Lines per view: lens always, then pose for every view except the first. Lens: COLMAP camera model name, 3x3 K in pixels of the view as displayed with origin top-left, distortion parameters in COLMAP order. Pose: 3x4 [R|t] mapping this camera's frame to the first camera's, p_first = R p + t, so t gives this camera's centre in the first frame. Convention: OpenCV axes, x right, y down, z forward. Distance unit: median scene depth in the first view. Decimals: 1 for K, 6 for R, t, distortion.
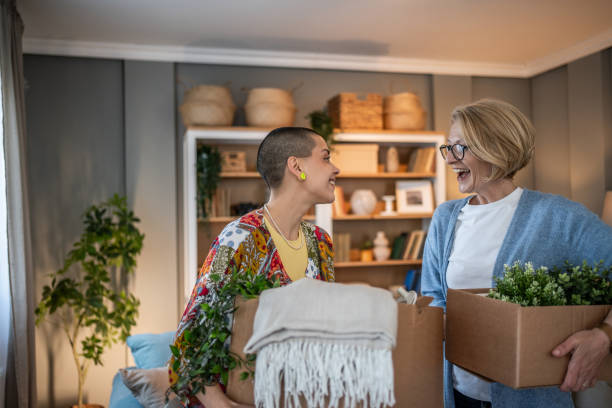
lens RADIAL K [[621.2, 0, 304.8], [0, 621.2, 197.2], [0, 0, 1]] dist [-0.005306, 0.051408]
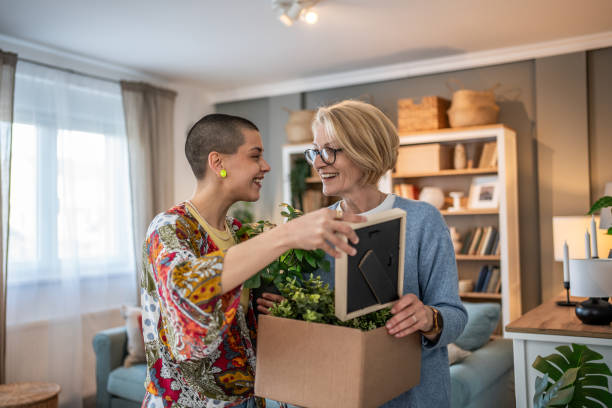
lens RADIAL K [[646.2, 0, 306.0], [0, 646.2, 204.0], [0, 0, 1]] dist [0.015413, 0.042020]
pose [[0.697447, -0.012914, -0.716520, 0.781924], [0.031925, 0.999405, 0.013063, -0.005232], [0.715925, -0.031986, 0.697444, 0.081577]]
